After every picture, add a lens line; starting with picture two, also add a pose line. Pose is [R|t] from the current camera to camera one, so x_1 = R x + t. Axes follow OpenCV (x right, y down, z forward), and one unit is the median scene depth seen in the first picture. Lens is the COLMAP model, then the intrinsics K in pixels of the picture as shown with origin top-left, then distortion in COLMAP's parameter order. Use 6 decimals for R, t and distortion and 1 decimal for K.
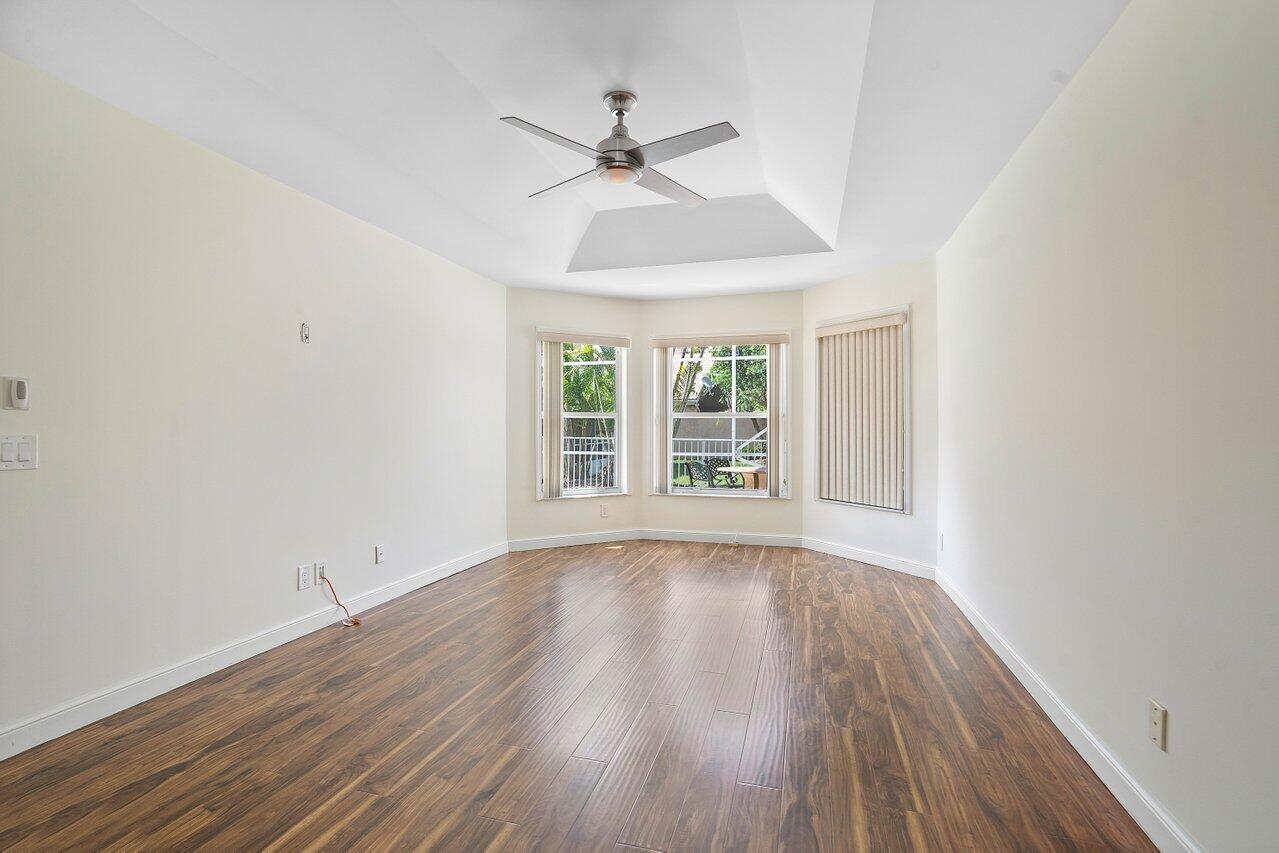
lens RADIAL K [[603.1, 0, 650.3], [0, 603.1, 428.7], [0, 0, 1]] dist [-0.002153, 0.000065]
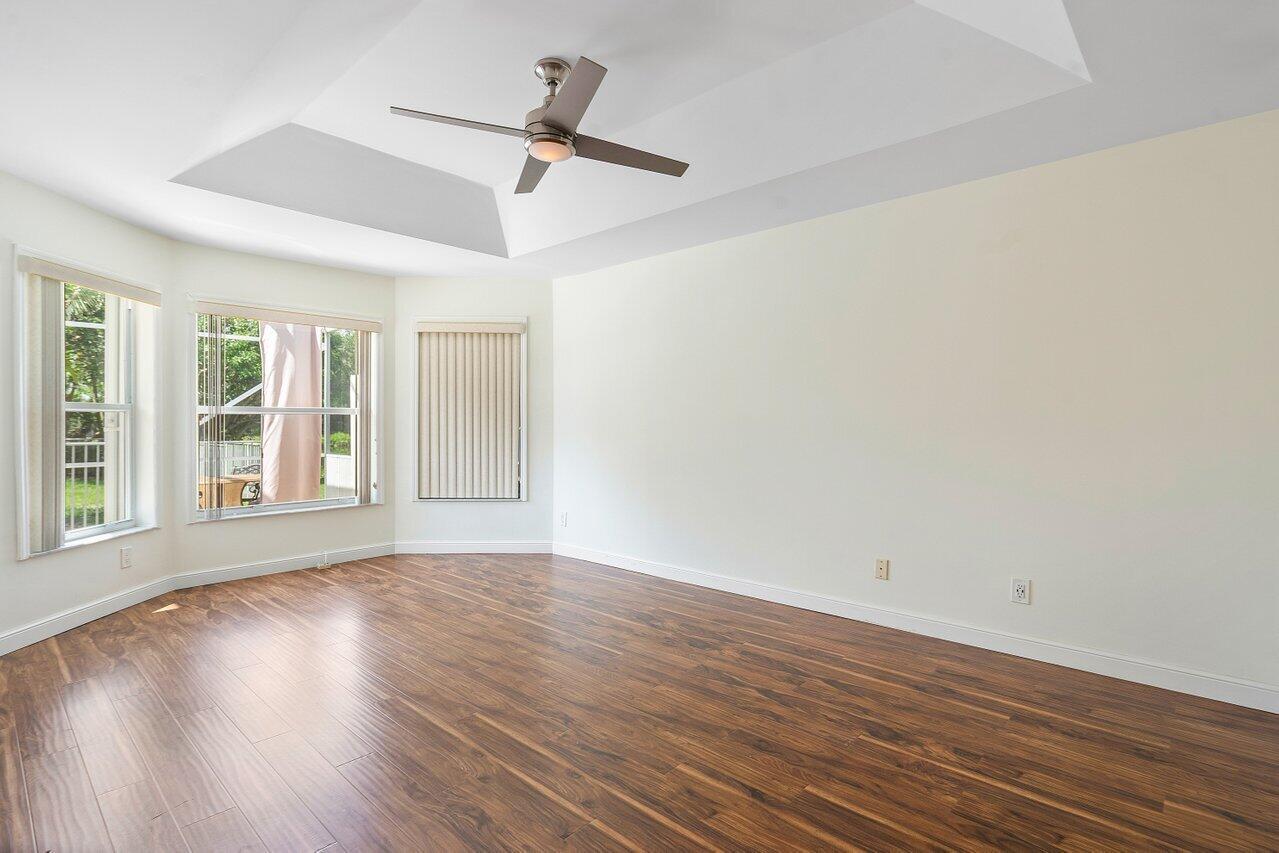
lens RADIAL K [[603.1, 0, 650.3], [0, 603.1, 428.7], [0, 0, 1]] dist [-0.002153, 0.000065]
pose [[0.449353, -0.008599, 0.893313, -0.597131], [0.002212, 0.999961, 0.008512, -0.005623], [-0.893352, -0.001849, 0.449355, 0.338792]]
